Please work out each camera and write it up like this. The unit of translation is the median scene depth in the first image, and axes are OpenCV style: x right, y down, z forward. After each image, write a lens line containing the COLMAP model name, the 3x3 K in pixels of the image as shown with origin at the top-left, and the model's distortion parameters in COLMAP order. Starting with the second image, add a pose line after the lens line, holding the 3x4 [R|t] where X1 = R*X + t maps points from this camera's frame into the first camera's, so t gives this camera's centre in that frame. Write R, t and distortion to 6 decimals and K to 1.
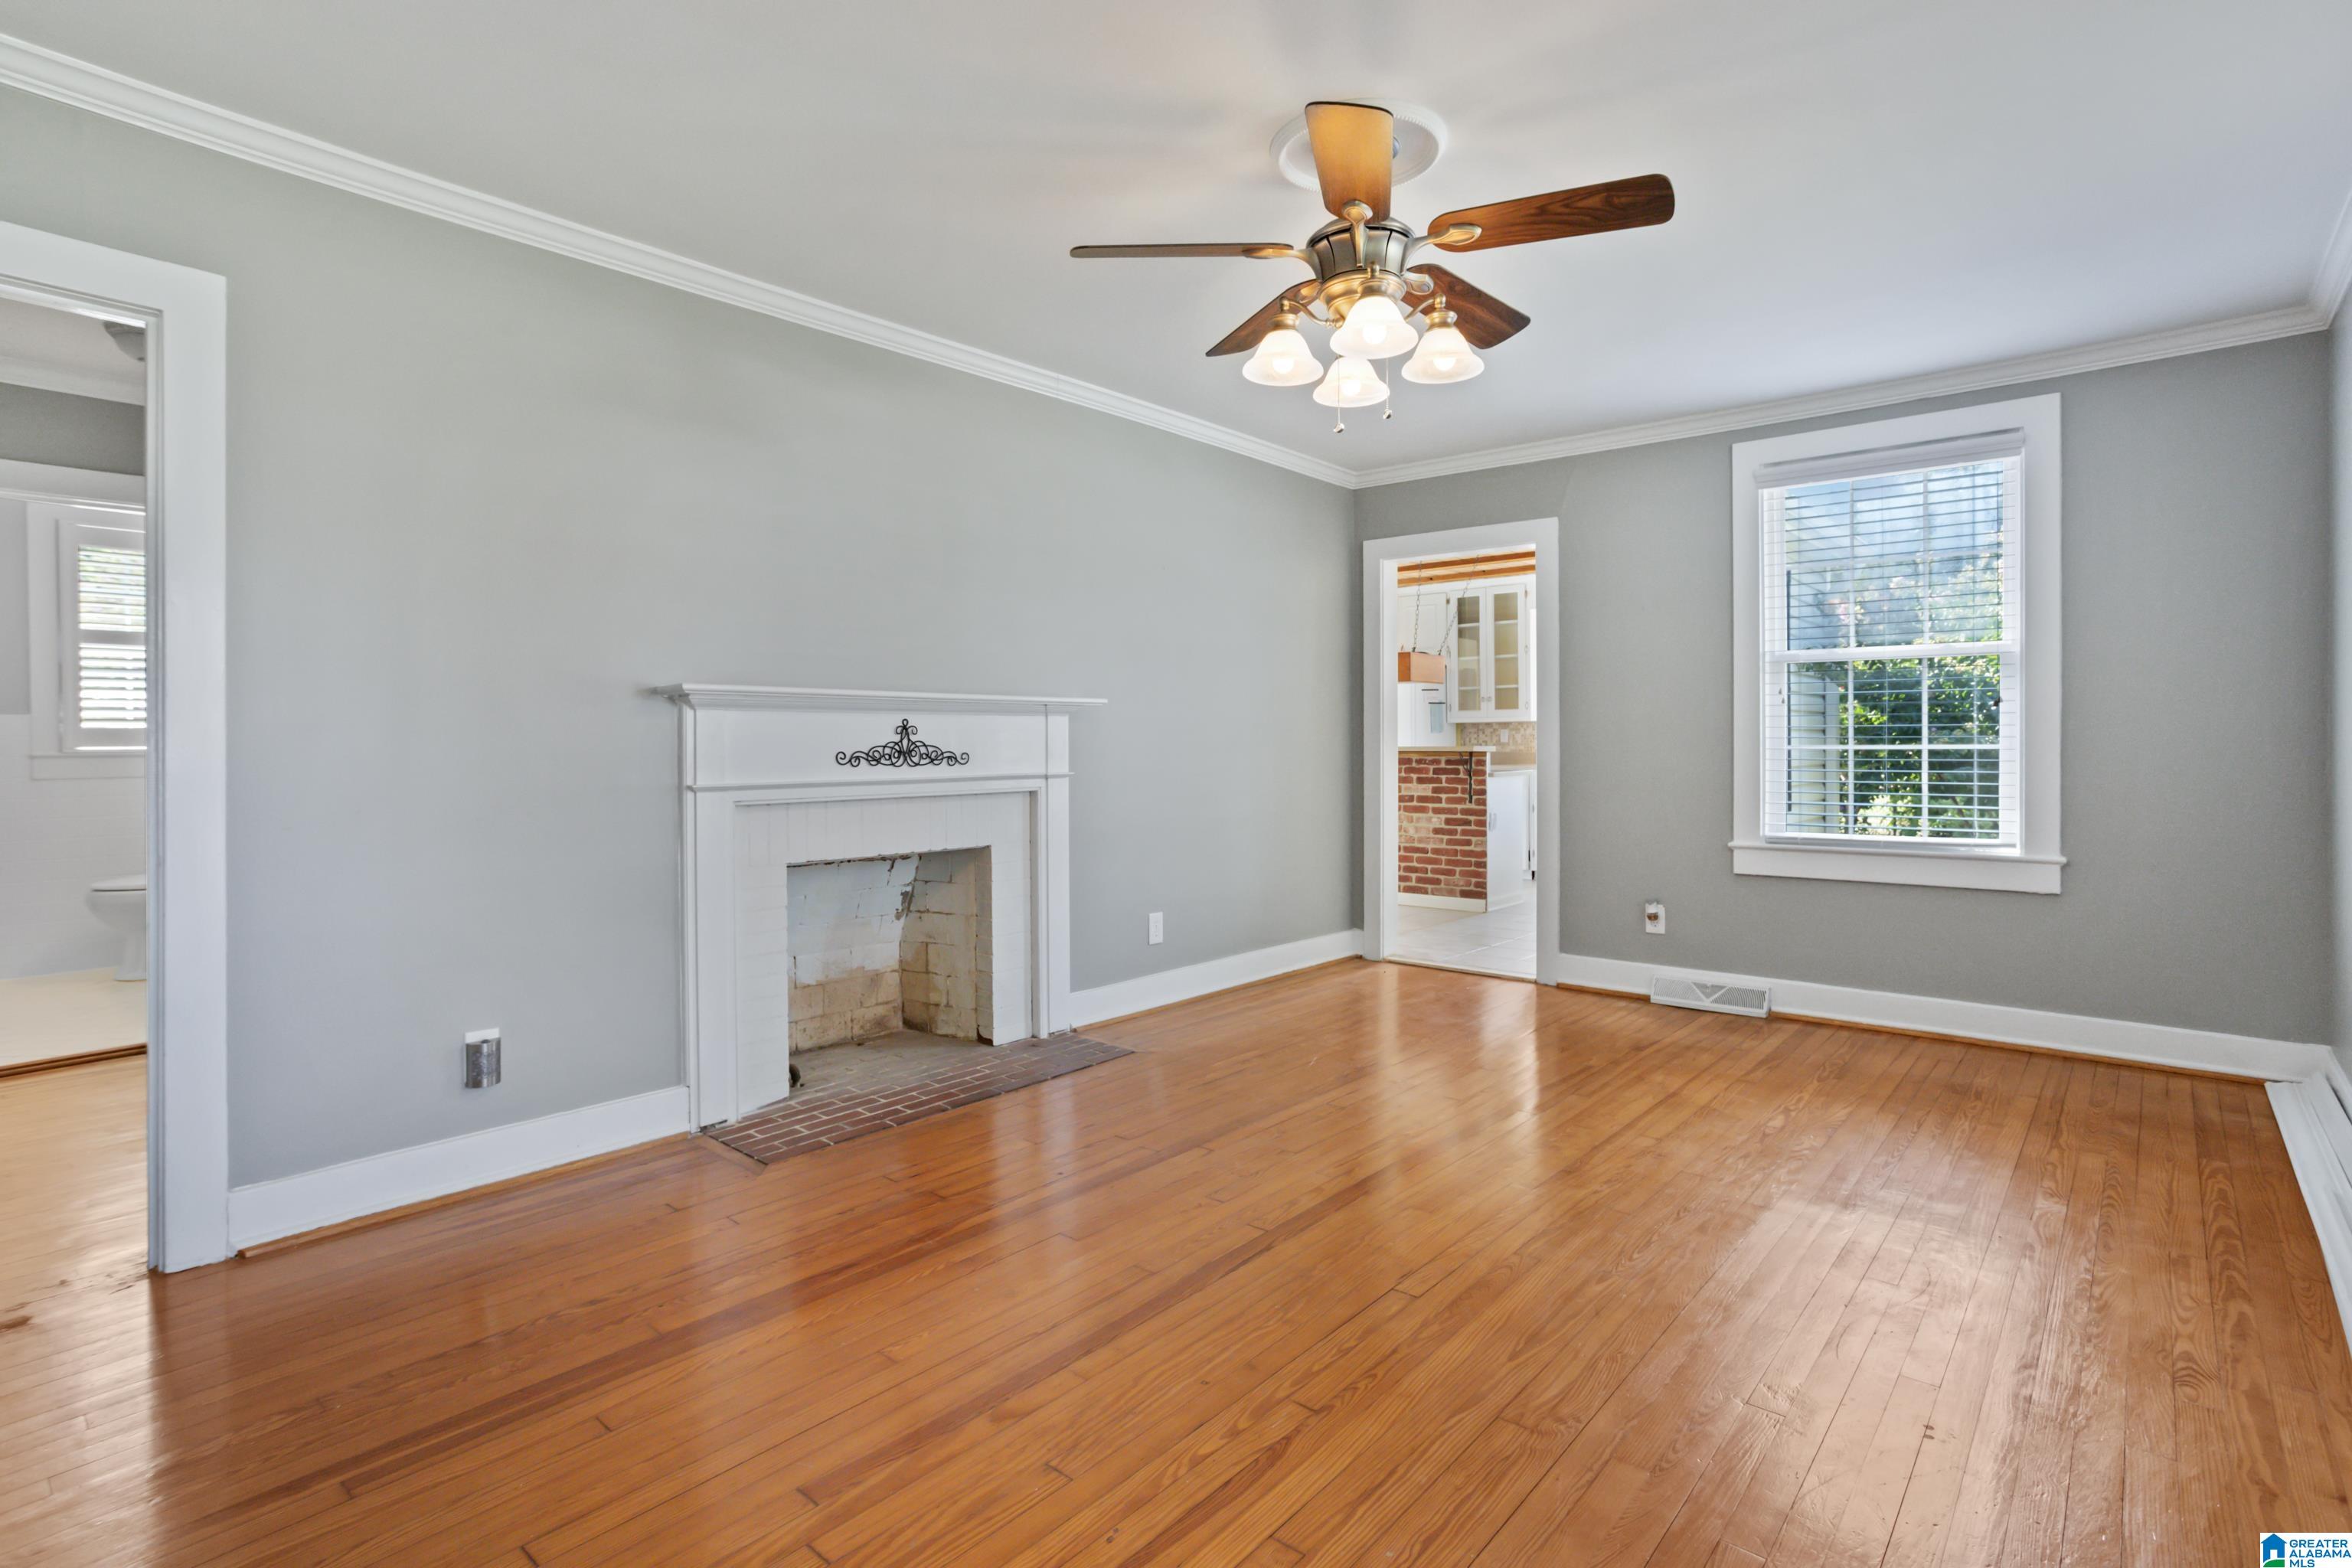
lens RADIAL K [[1146.9, 0, 1170.8], [0, 1146.9, 779.1], [0, 0, 1]] dist [-0.054940, 0.035106]
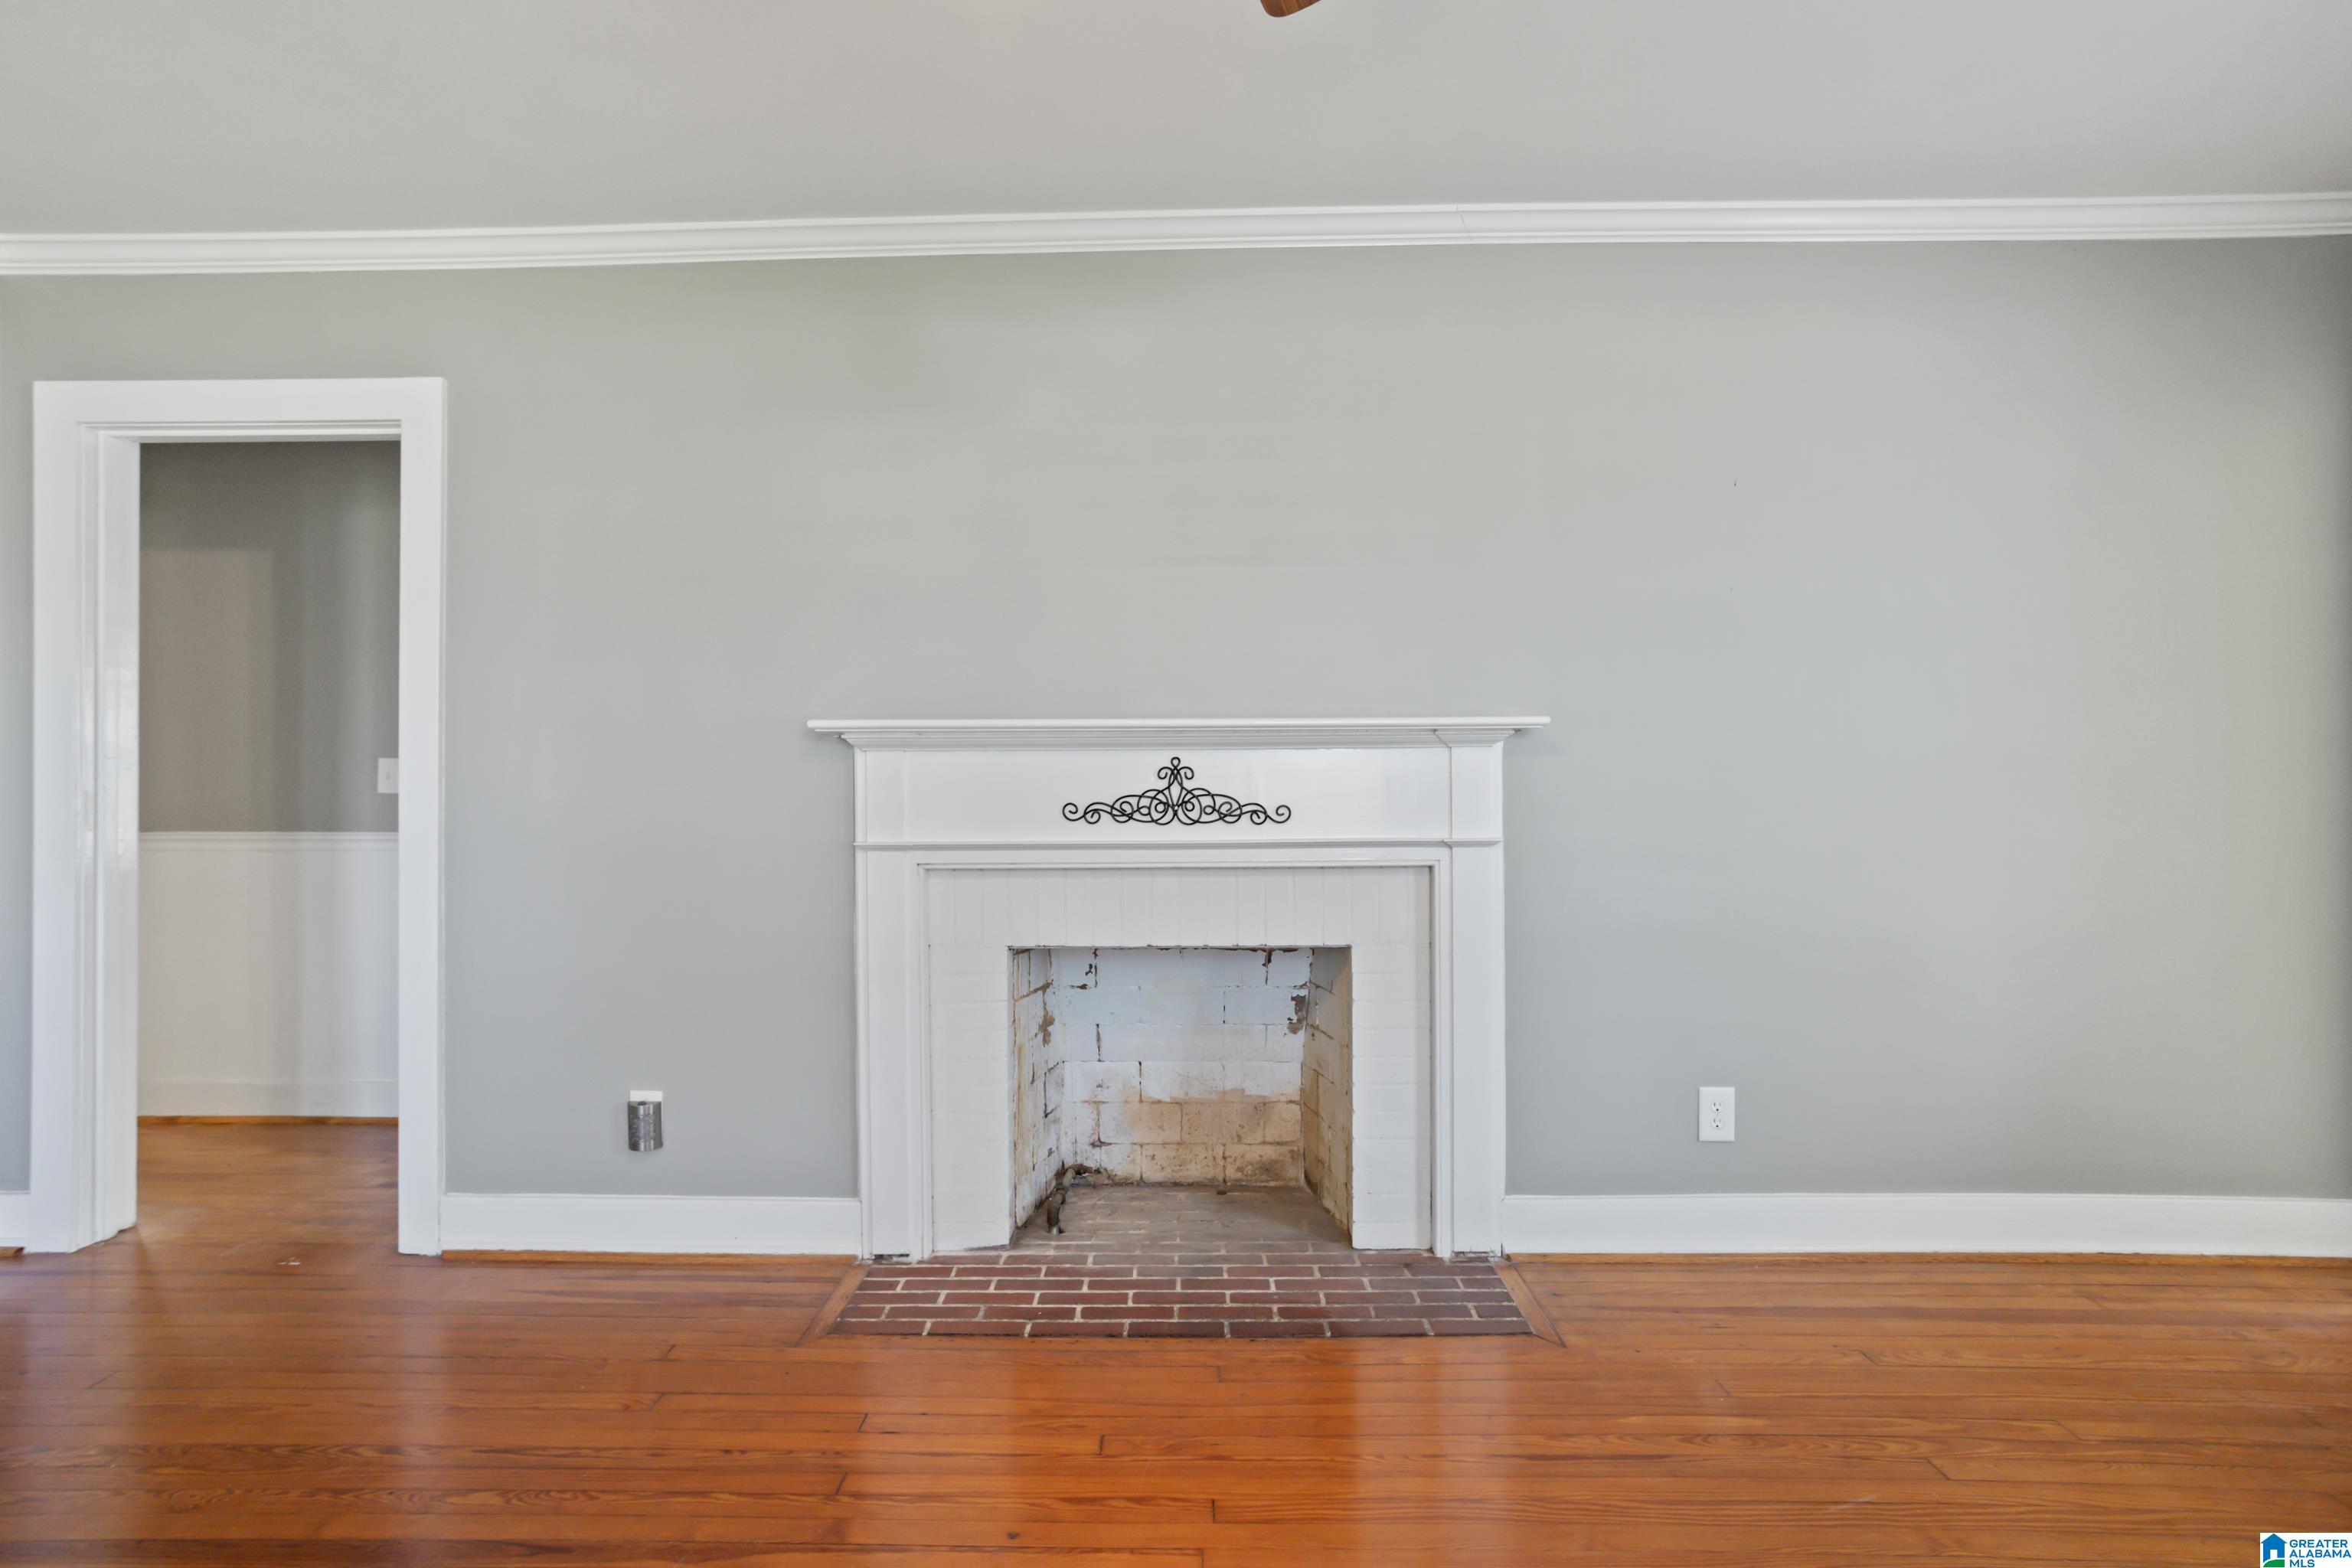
lens RADIAL K [[1146.9, 0, 1170.8], [0, 1146.9, 779.1], [0, 0, 1]] dist [-0.054940, 0.035106]
pose [[0.635236, -0.008401, -0.772273, 0.316607], [-0.020783, 0.999393, -0.027967, -0.019101], [0.772039, 0.033816, 0.634675, 0.541841]]
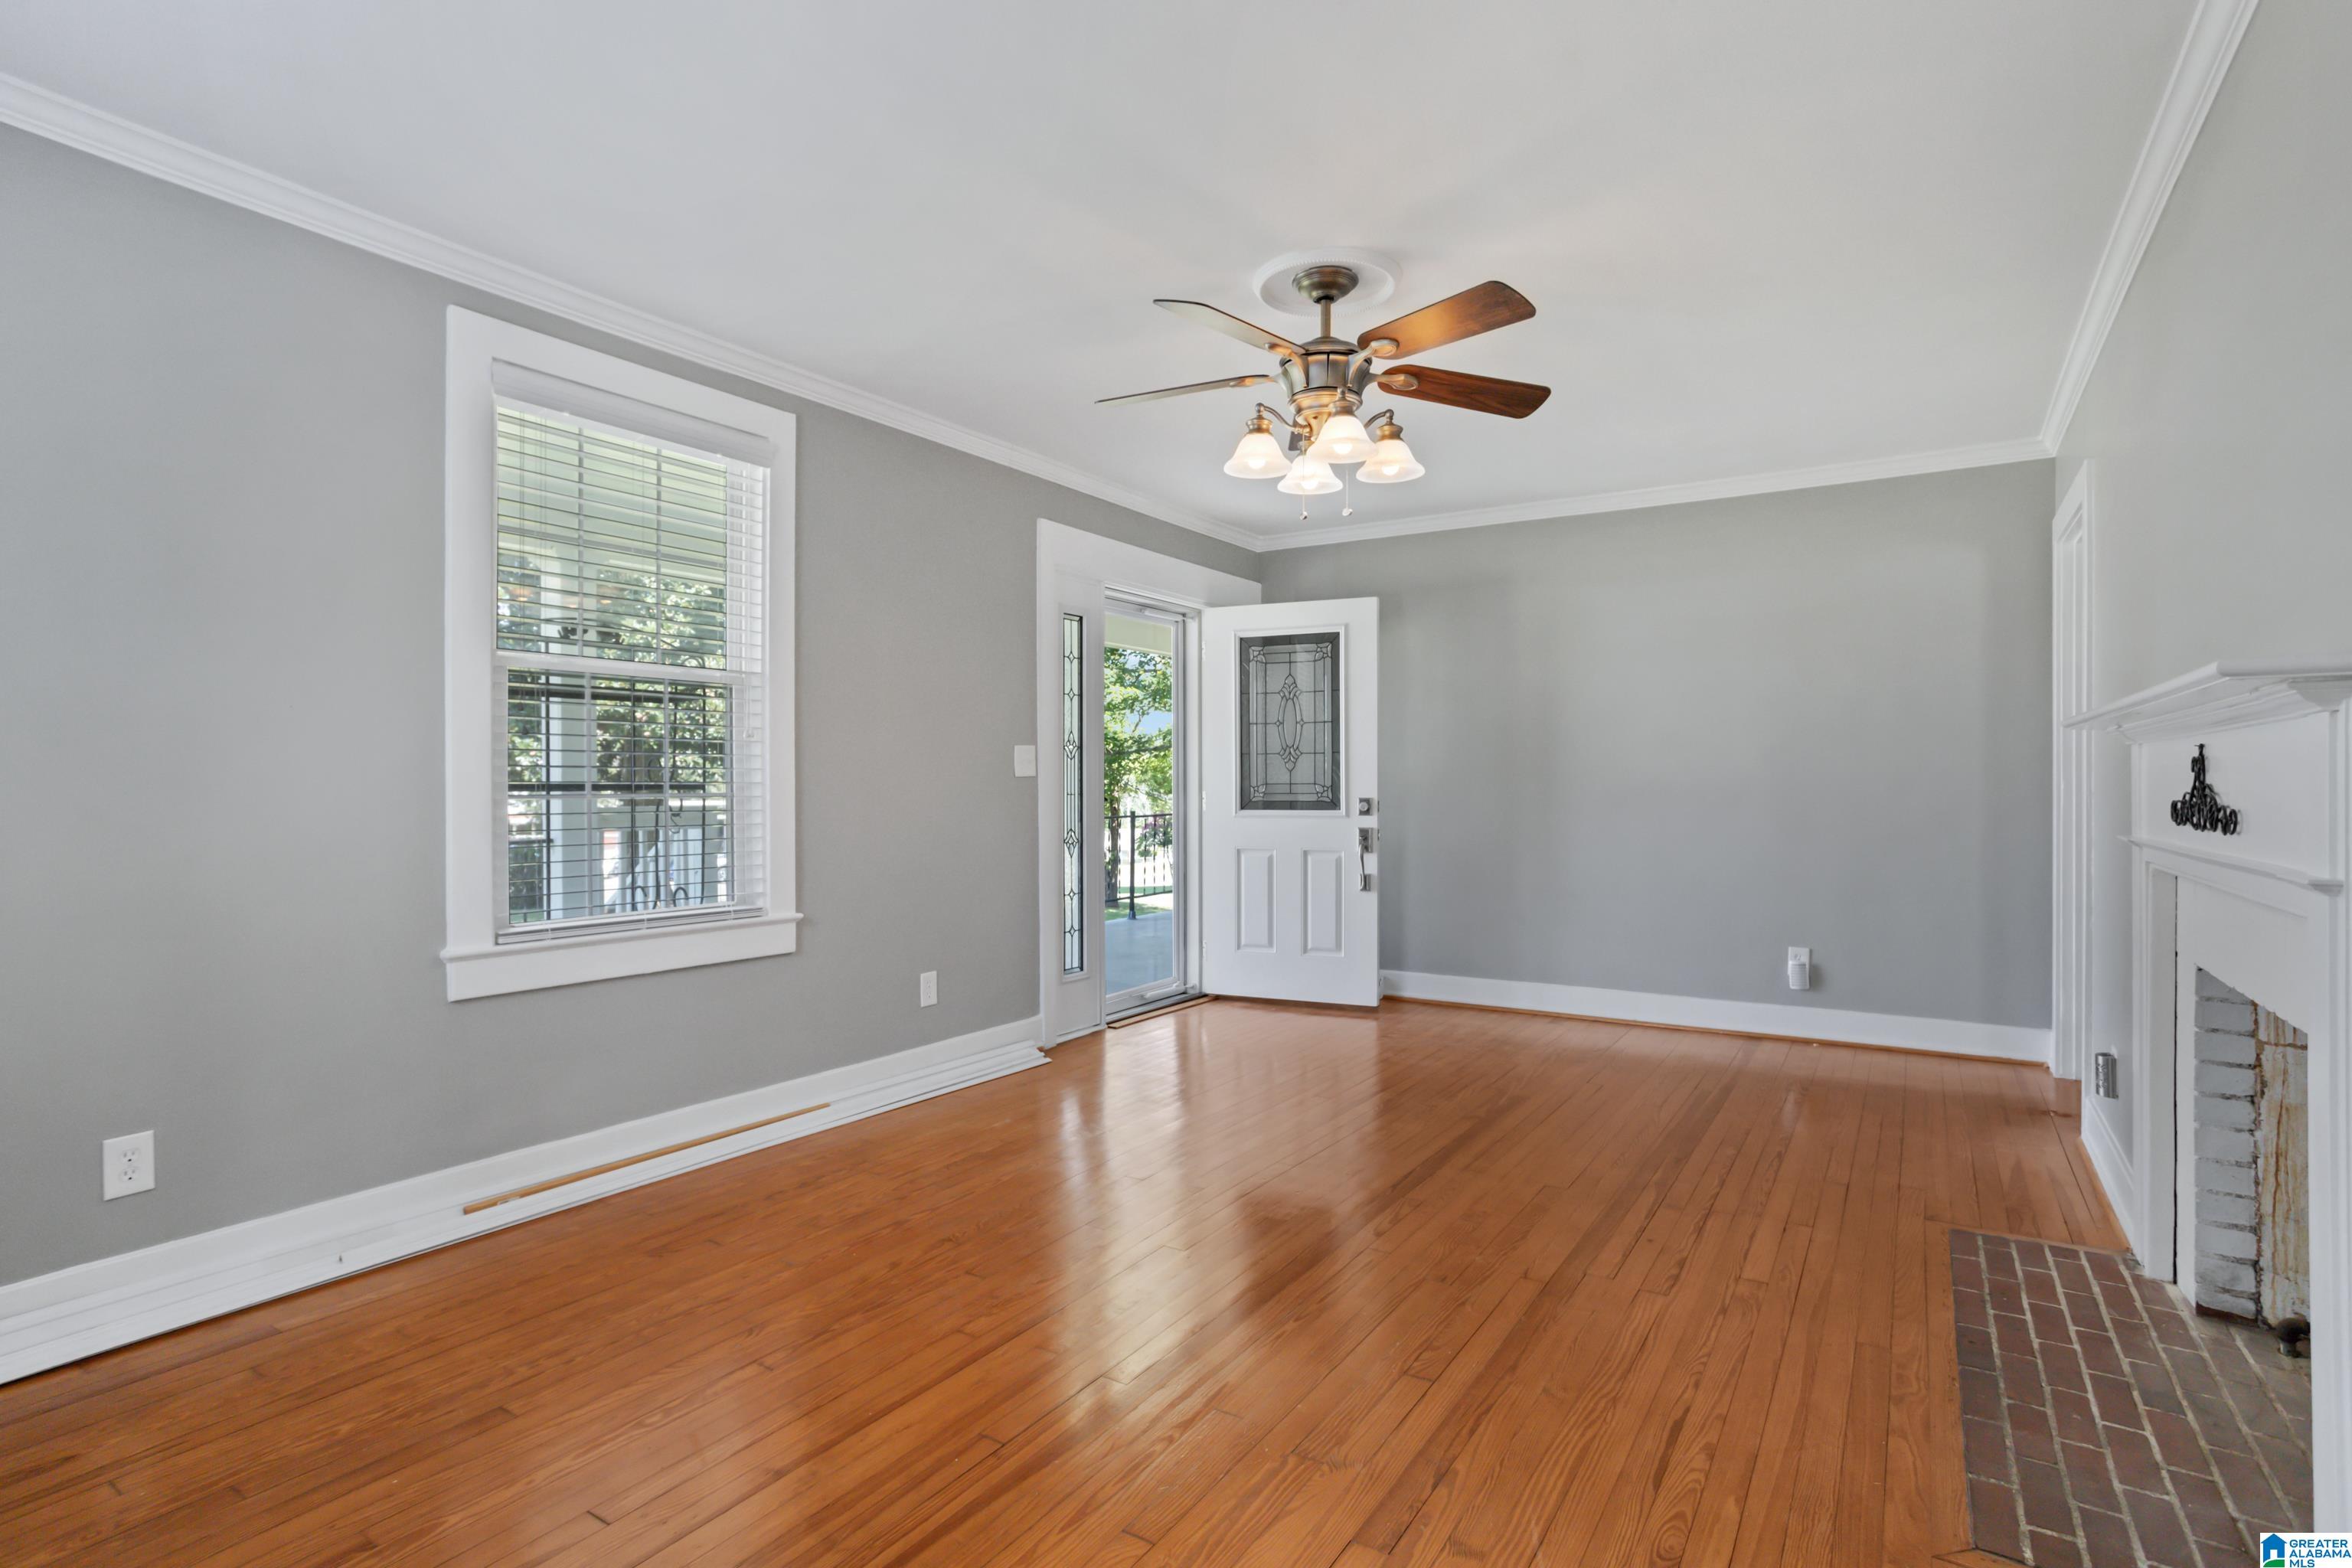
lens RADIAL K [[1146.9, 0, 1170.8], [0, 1146.9, 779.1], [0, 0, 1]] dist [-0.054940, 0.035106]
pose [[-0.990018, -0.001472, -0.140934, 0.338749], [-0.006335, 0.999400, 0.034064, -0.051786], [0.140800, 0.034617, -0.989433, 1.464634]]
